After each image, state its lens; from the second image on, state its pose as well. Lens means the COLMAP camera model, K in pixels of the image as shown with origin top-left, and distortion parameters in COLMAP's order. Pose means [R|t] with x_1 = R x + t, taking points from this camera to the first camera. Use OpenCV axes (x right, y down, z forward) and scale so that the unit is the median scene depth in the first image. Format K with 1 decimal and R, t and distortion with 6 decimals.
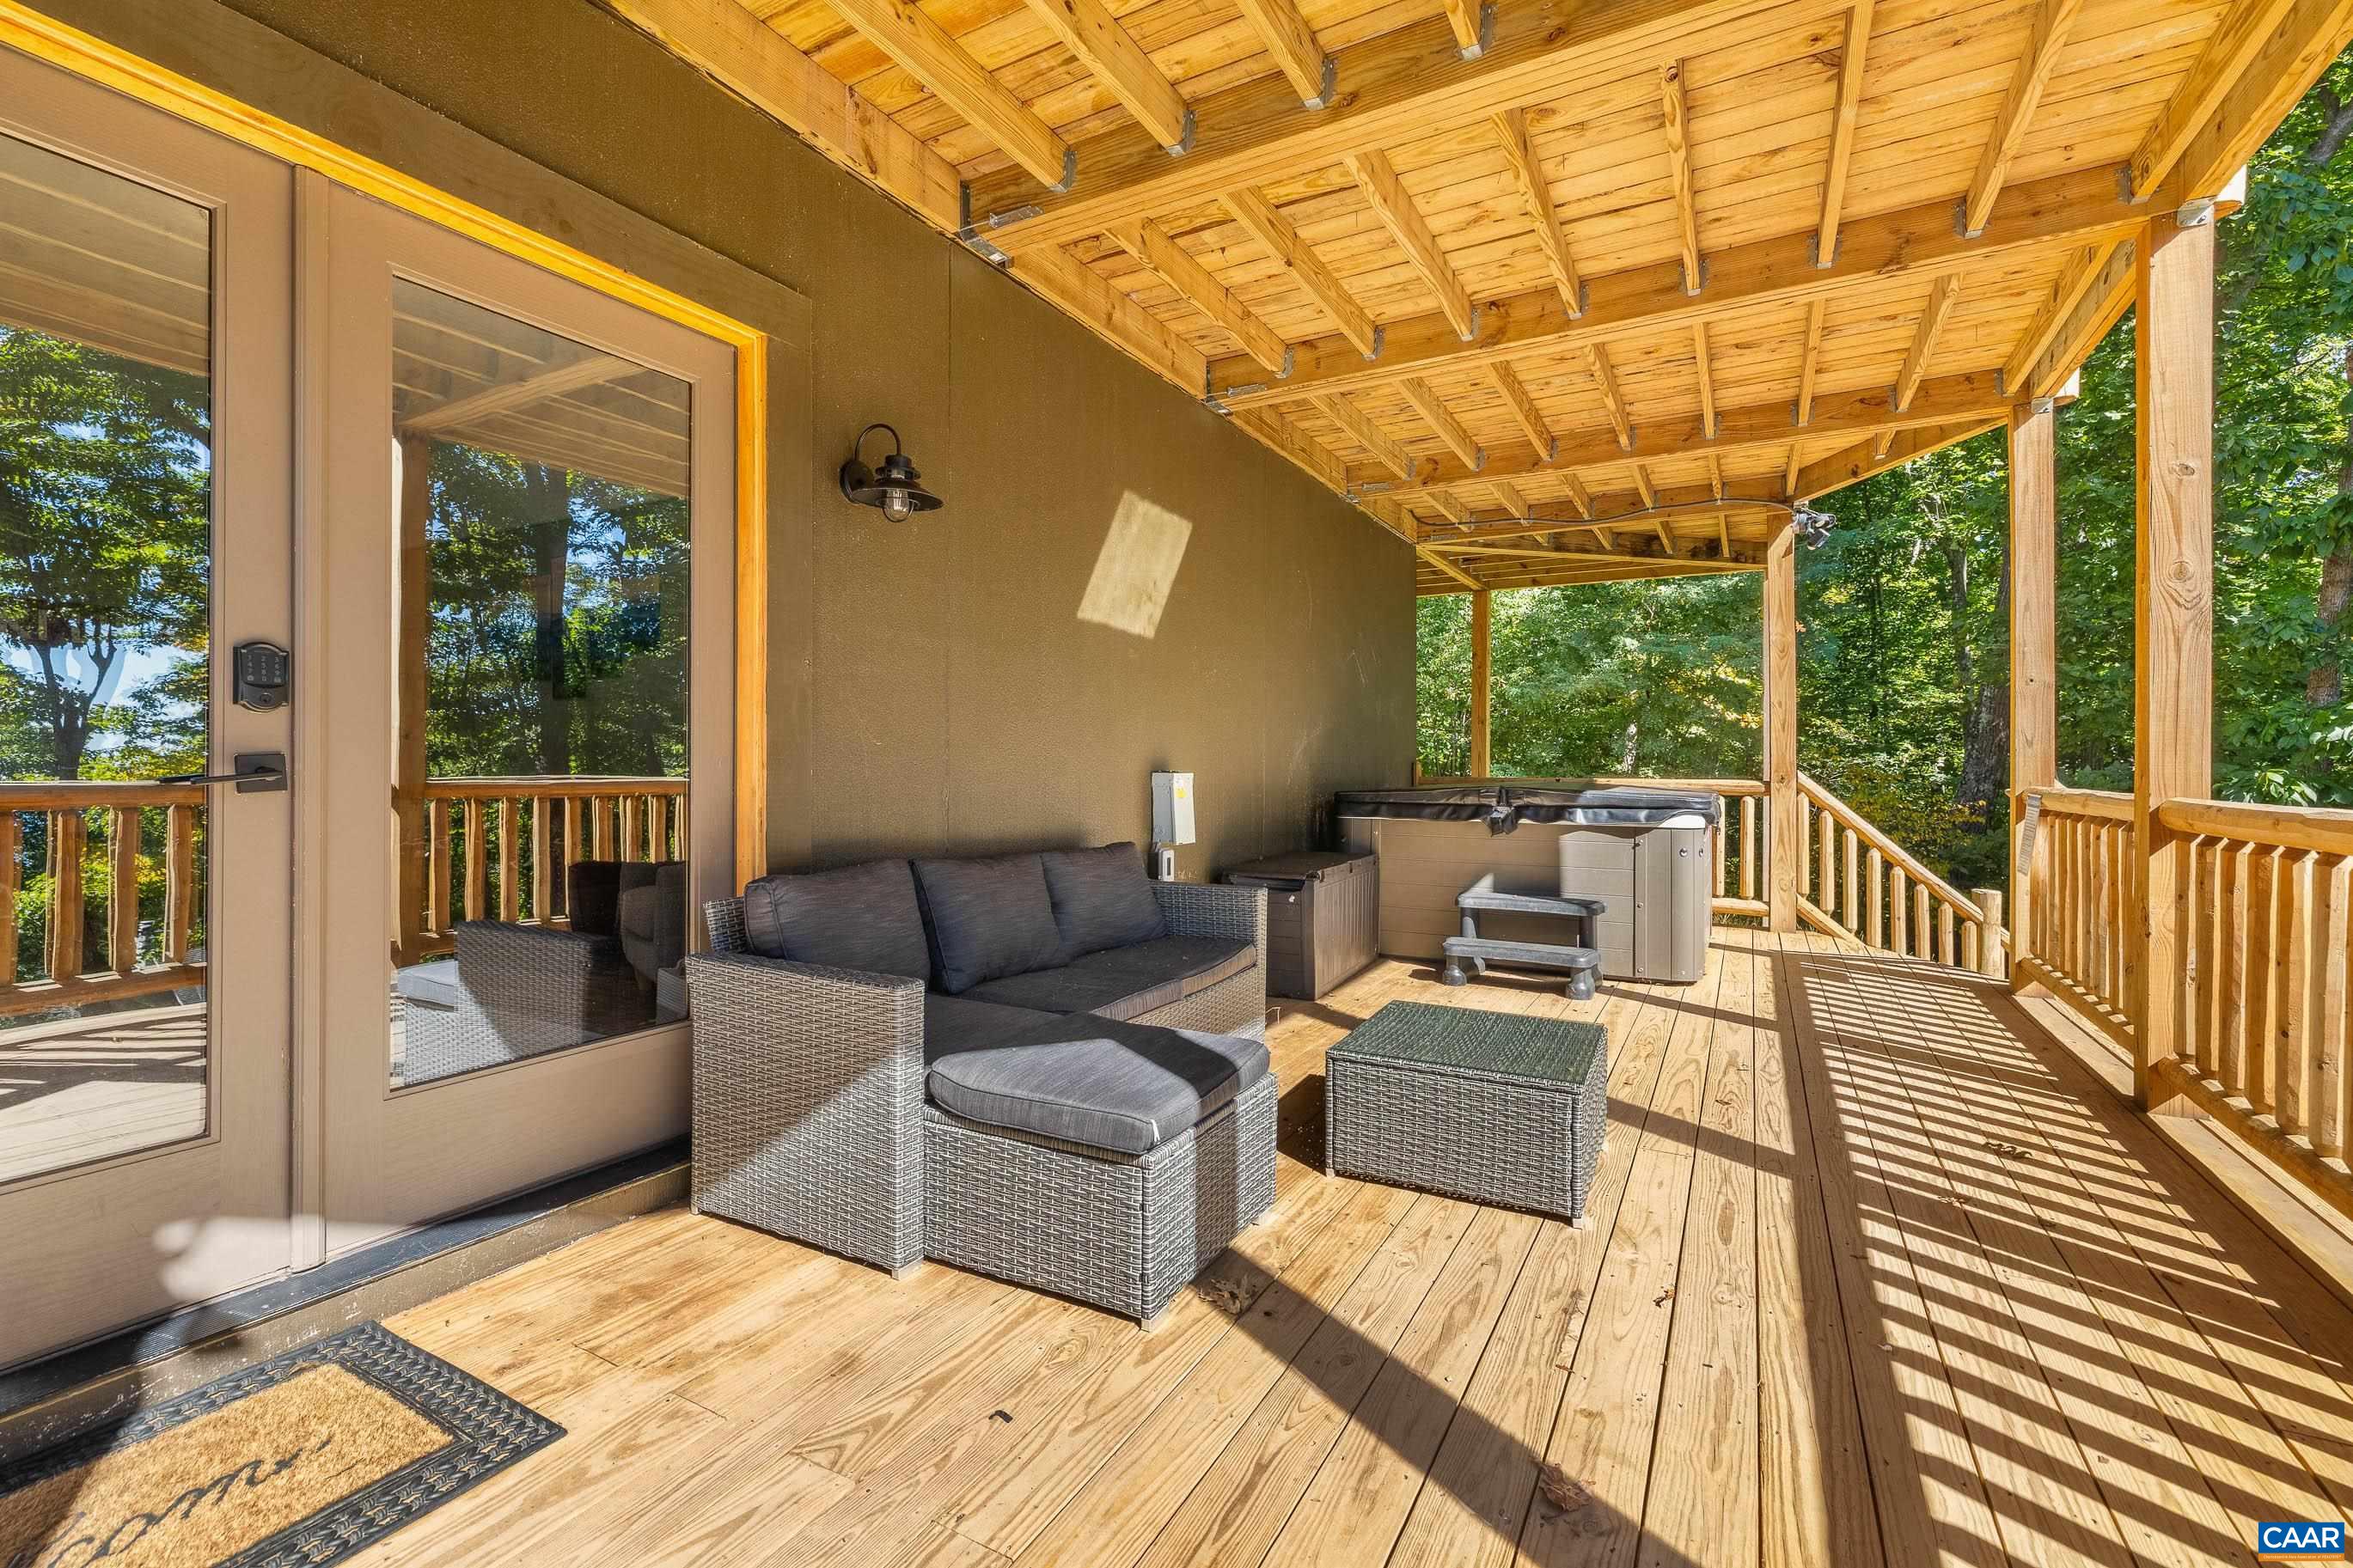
lens RADIAL K [[1033.3, 0, 1171.0], [0, 1033.3, 770.0], [0, 0, 1]] dist [0.001686, 0.000632]
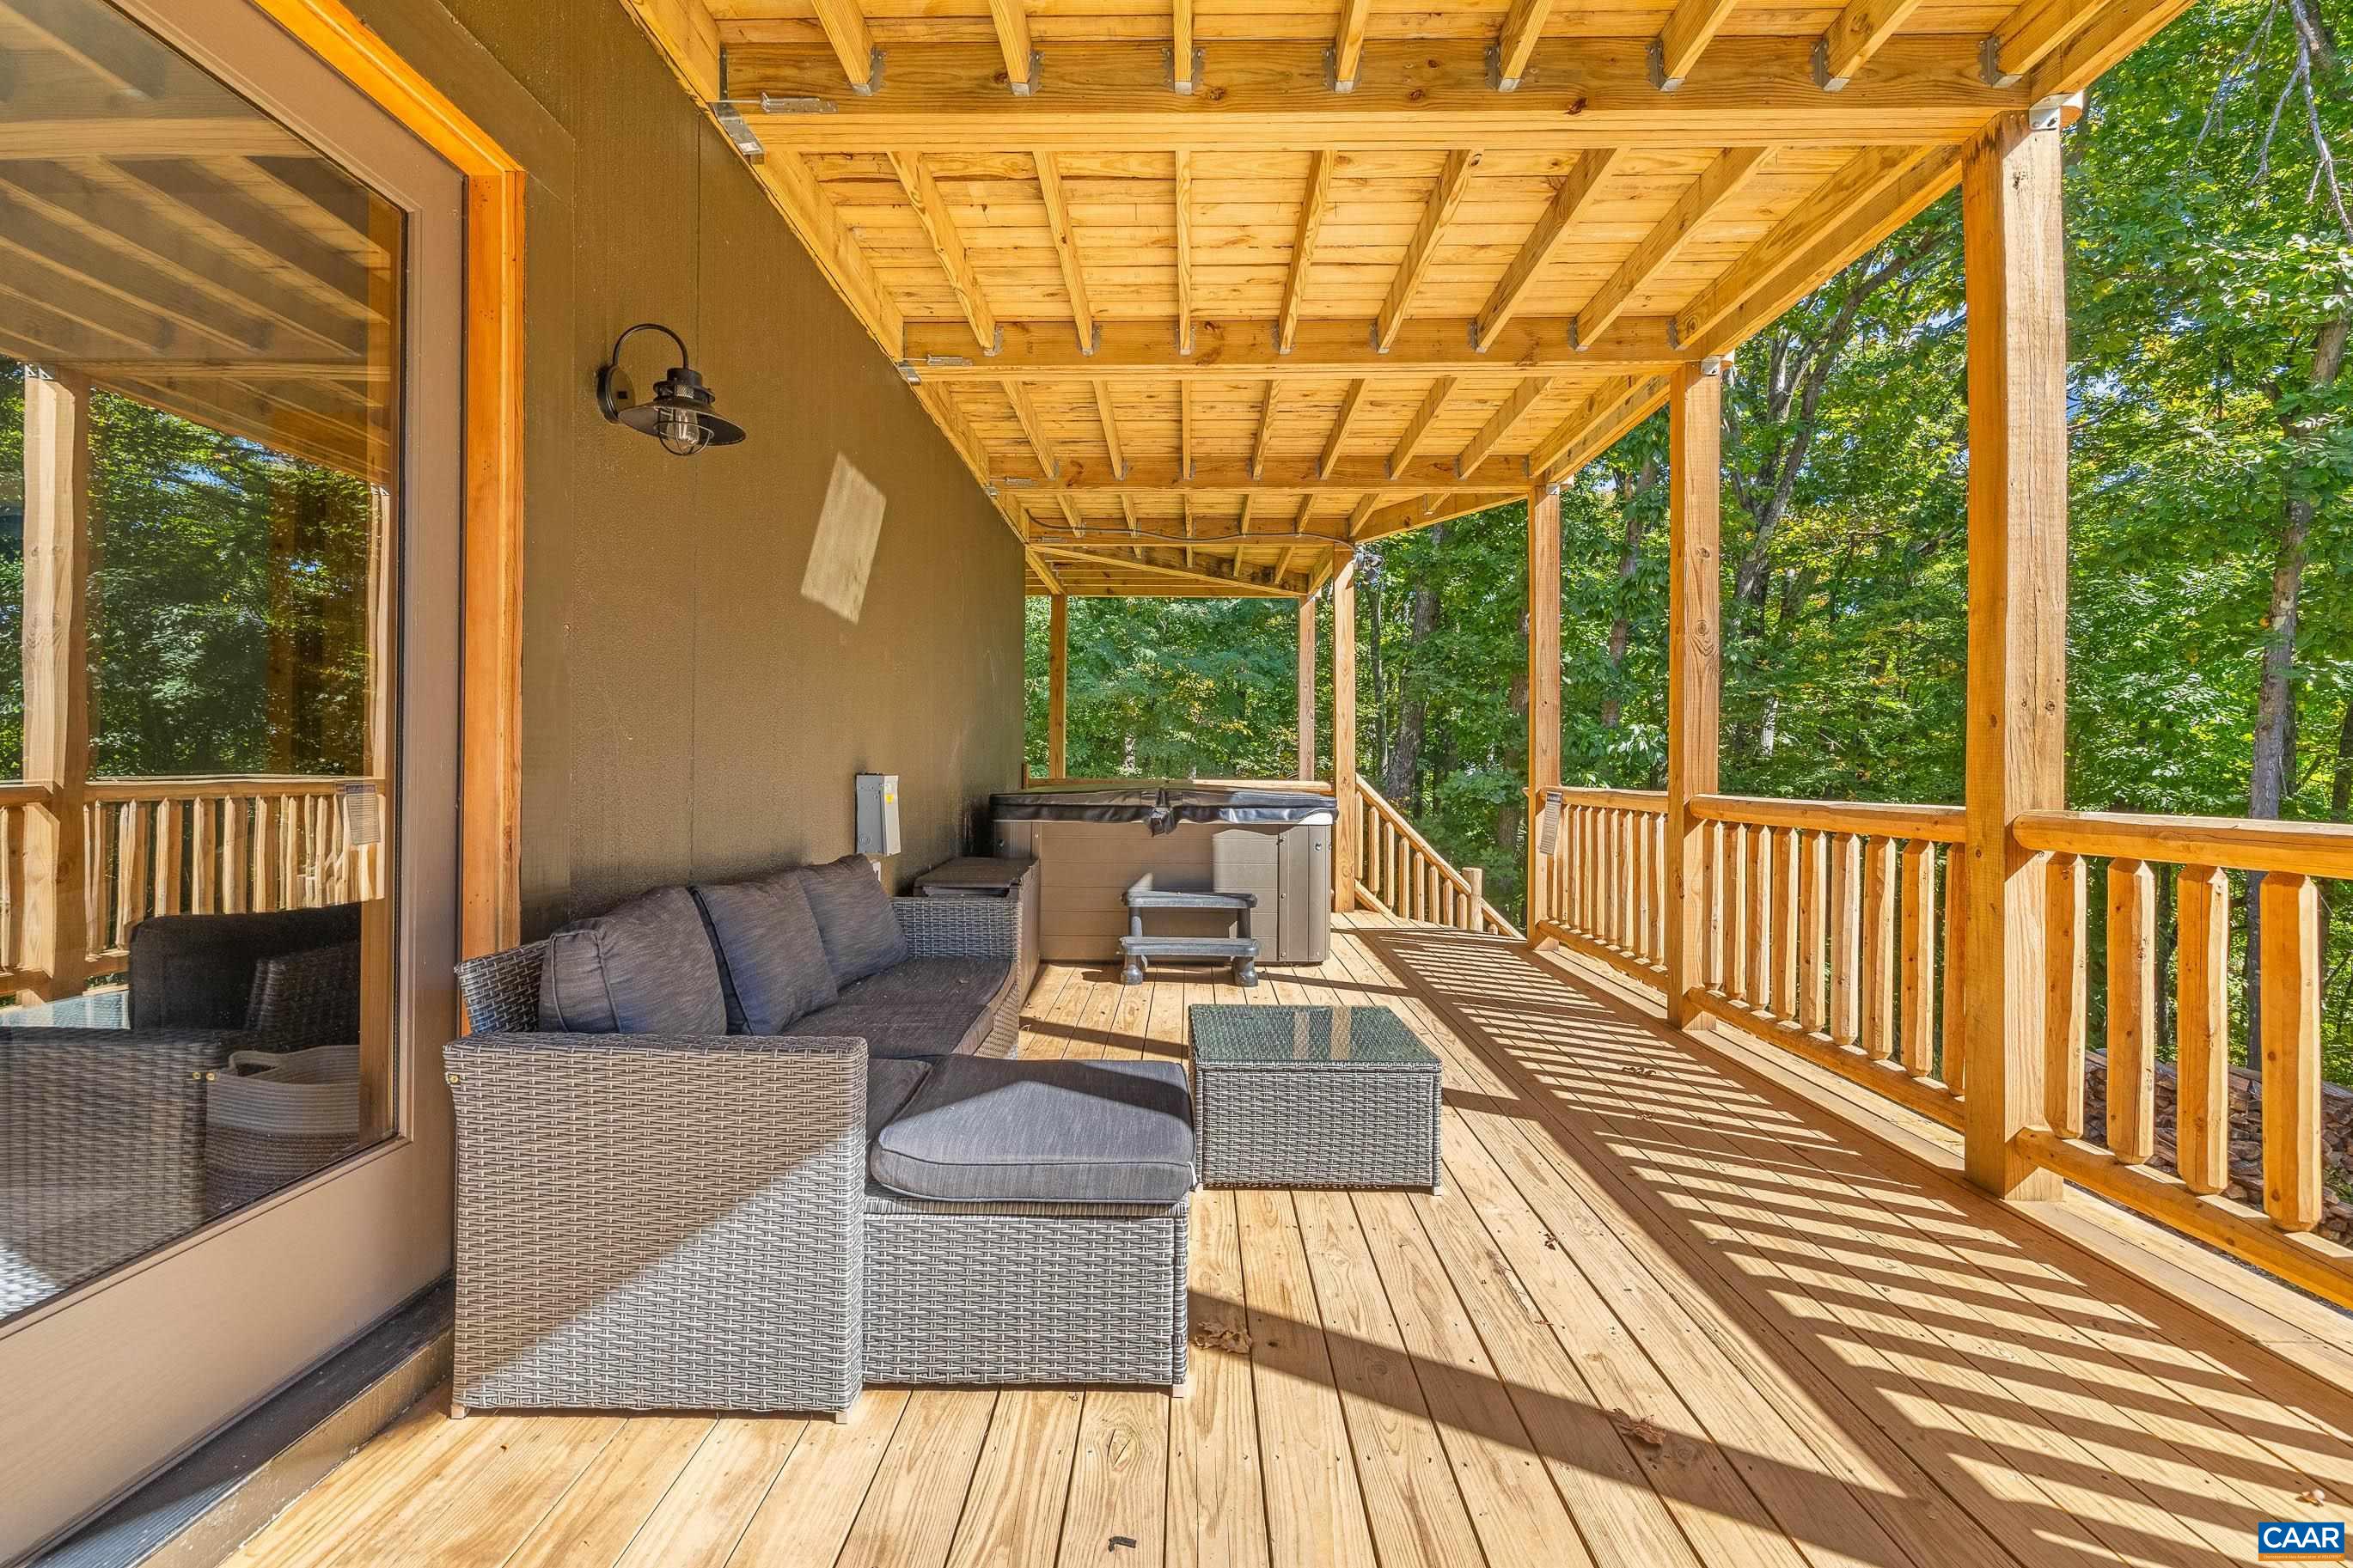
lens RADIAL K [[1045.9, 0, 1168.9], [0, 1045.9, 767.2], [0, 0, 1]] dist [0.000417, 0.000456]
pose [[0.881982, 0.003321, 0.471272, -0.209450], [-0.001963, 0.999992, -0.003374, -0.001948], [-0.471279, 0.002051, 0.881982, 0.089329]]
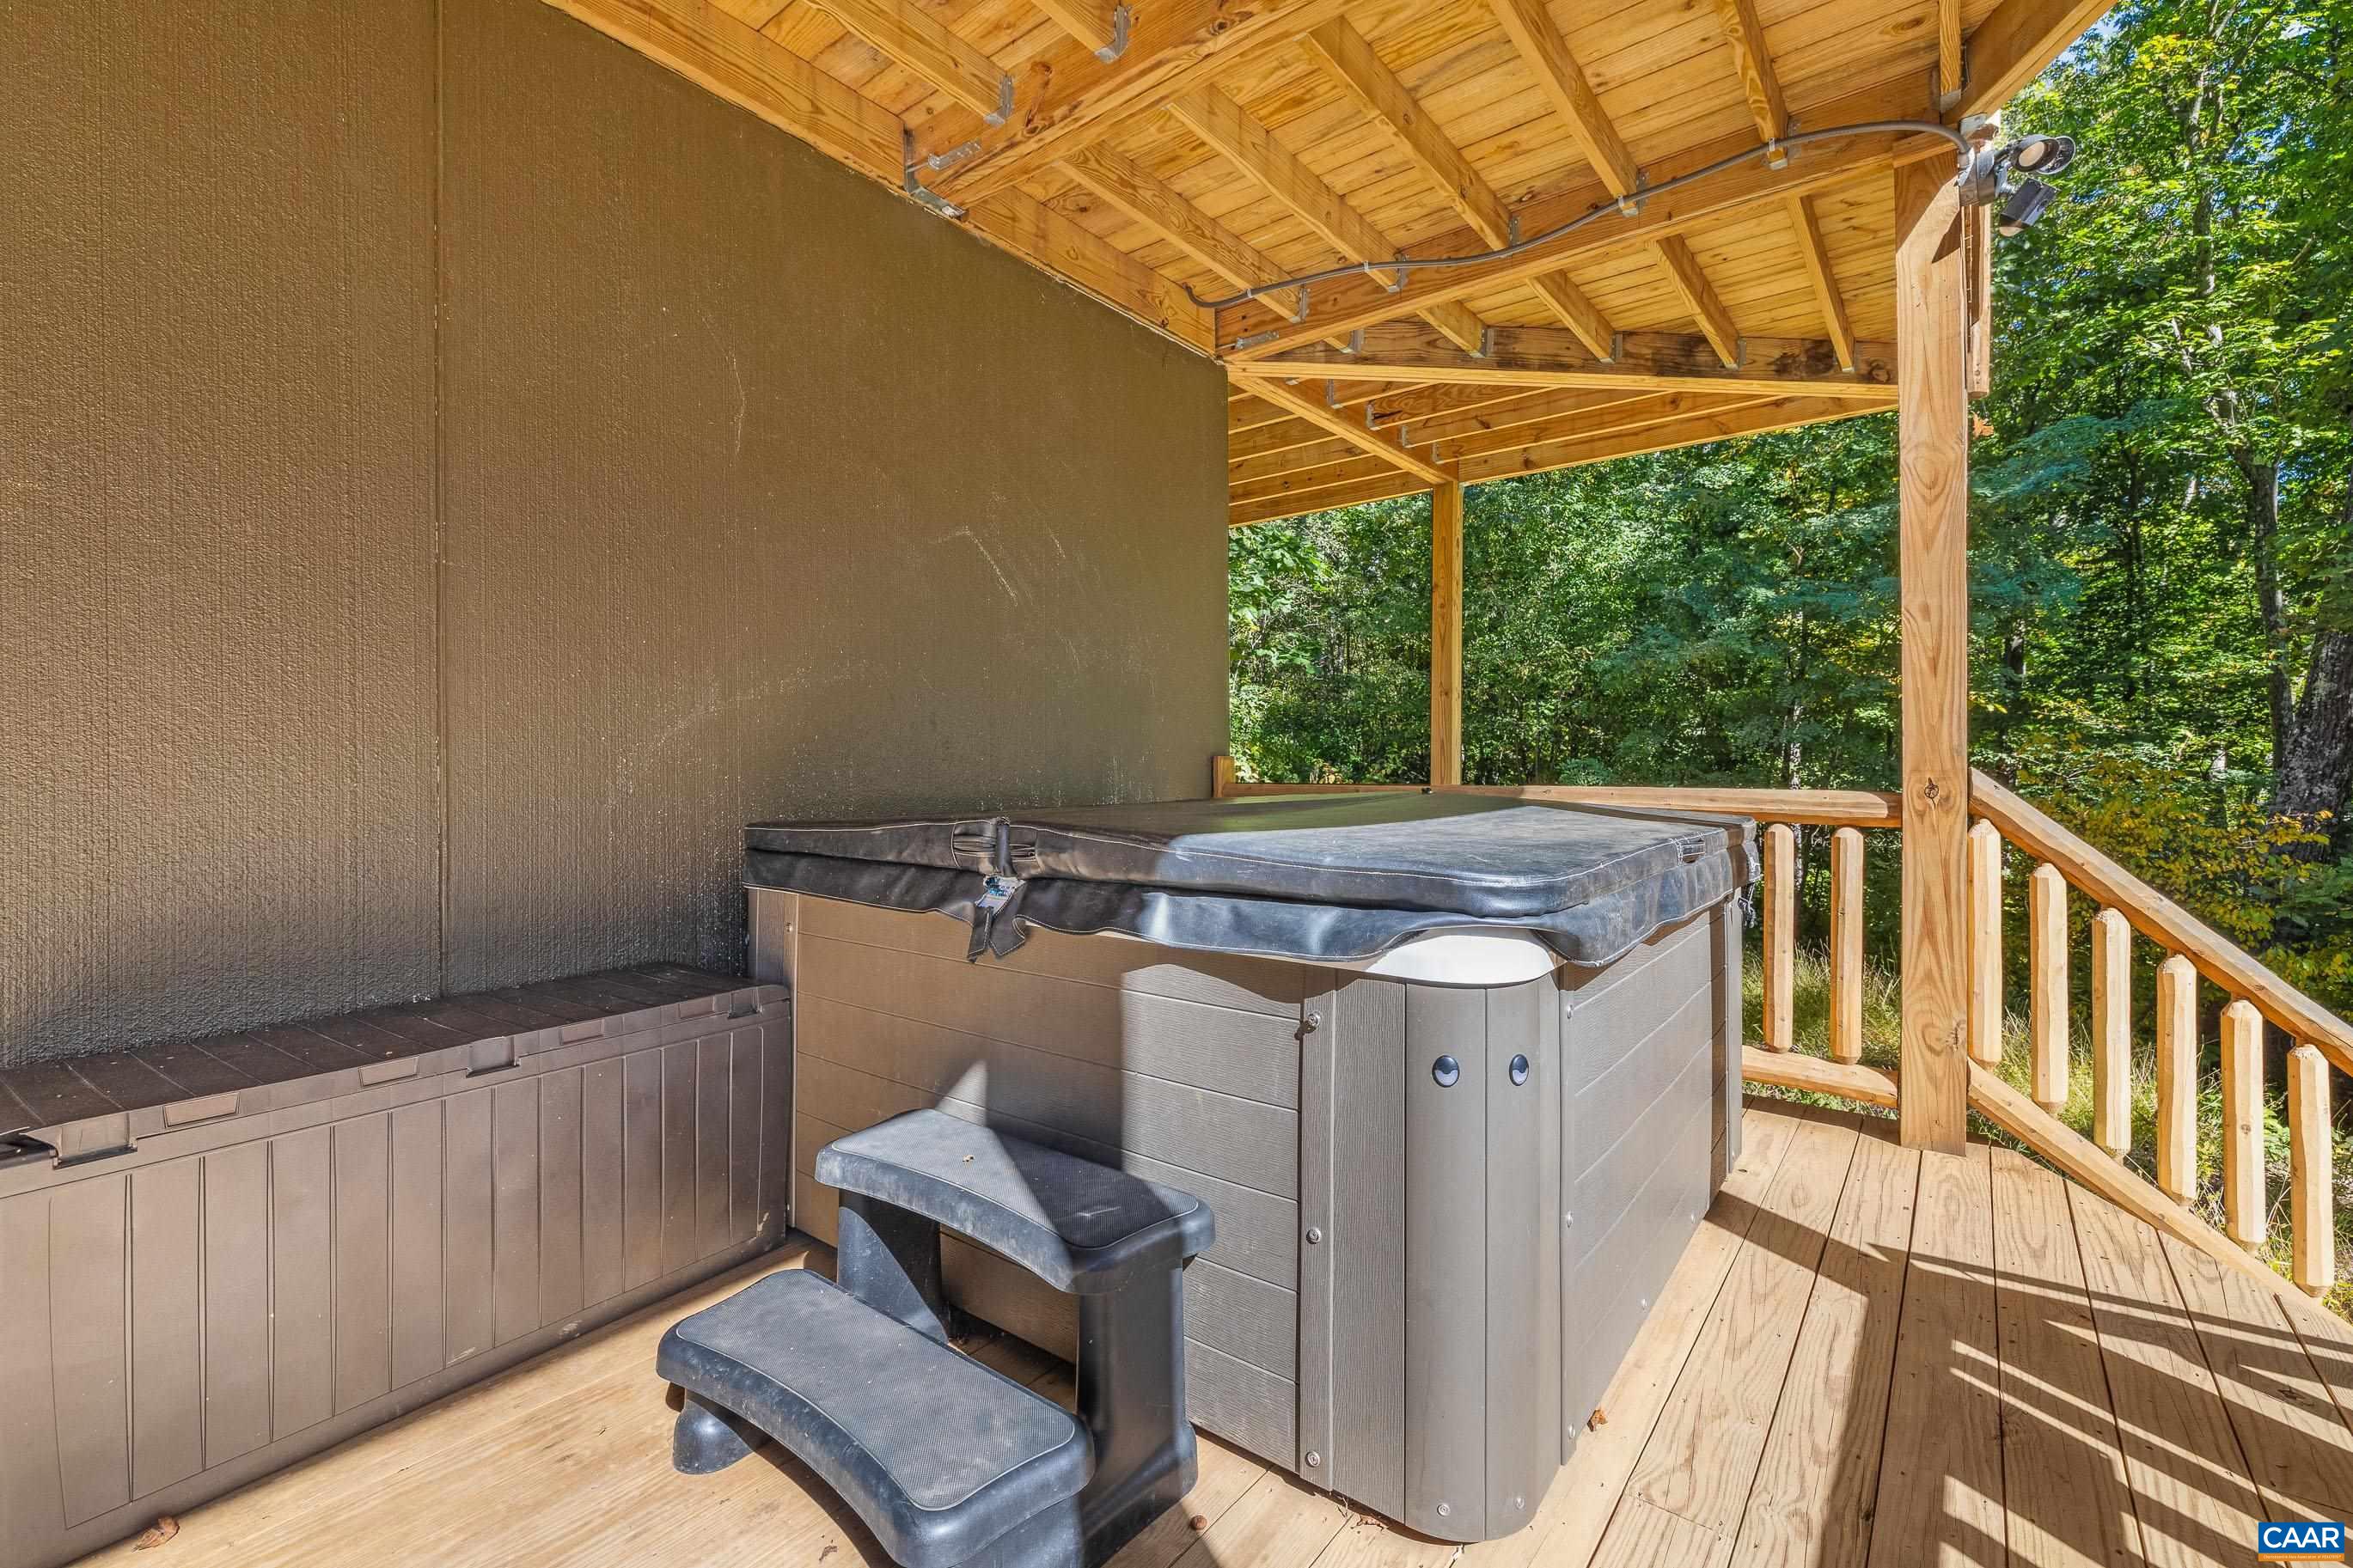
lens RADIAL K [[1016.7, 0, 1178.2], [0, 1016.7, 774.5], [0, 0, 1]] dist [0.001387, 0.000567]
pose [[0.988415, -0.003674, -0.151731, 0.540134], [0.004468, 0.999978, 0.004892, -0.000507], [0.151709, -0.005513, 0.988410, 0.837360]]
